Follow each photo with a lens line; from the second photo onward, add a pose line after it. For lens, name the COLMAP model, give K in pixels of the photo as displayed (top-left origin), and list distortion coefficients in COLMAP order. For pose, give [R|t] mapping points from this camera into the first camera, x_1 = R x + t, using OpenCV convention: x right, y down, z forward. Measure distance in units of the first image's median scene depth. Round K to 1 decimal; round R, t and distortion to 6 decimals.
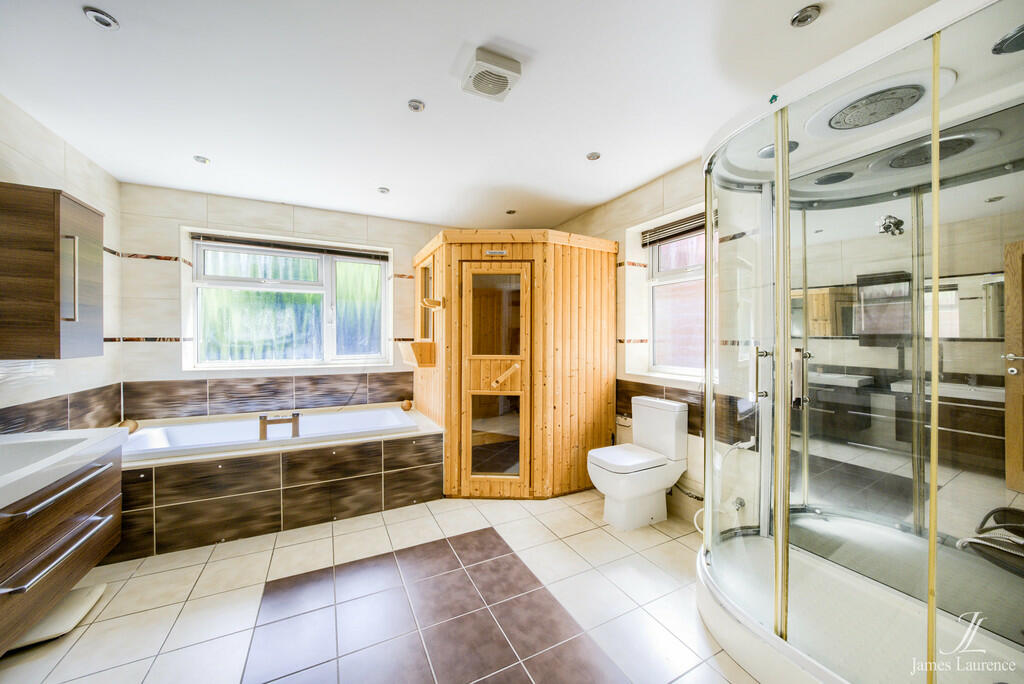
lens RADIAL K [[347.0, 0, 502.9], [0, 347.0, 340.4], [0, 0, 1]] dist [-0.001066, -0.000221]
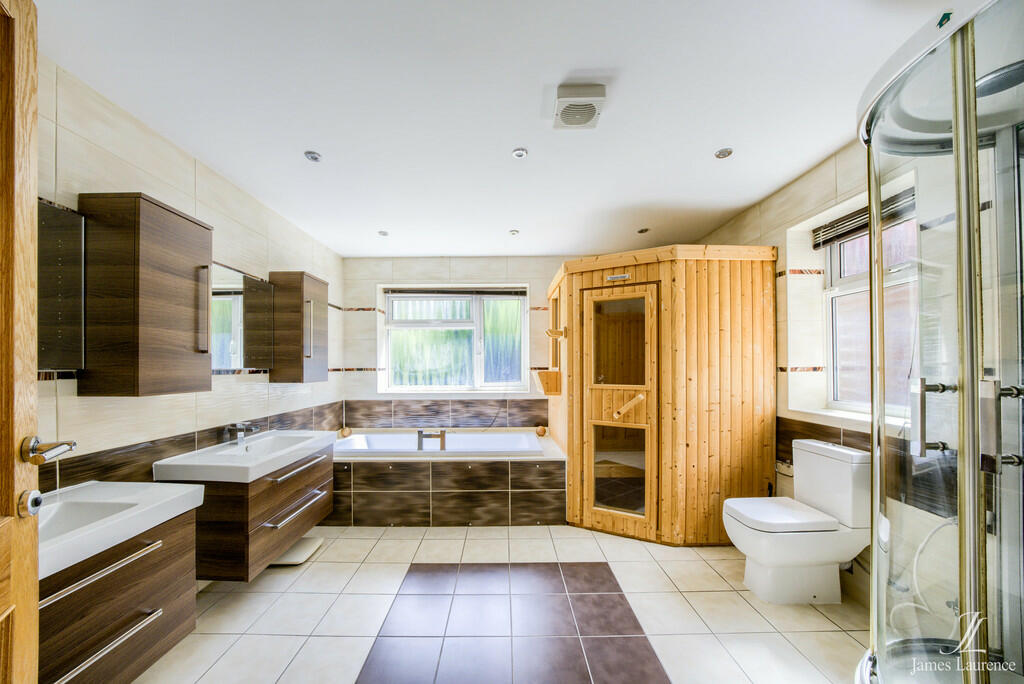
lens RADIAL K [[351.5, 0, 514.3], [0, 351.5, 365.6], [0, 0, 1]] dist [-0.006469, -0.000130]
pose [[0.905937, -0.008679, -0.423324, 0.130265], [0.005080, 0.999941, -0.009631, -0.001661], [0.423383, 0.006575, 0.905927, 0.002438]]
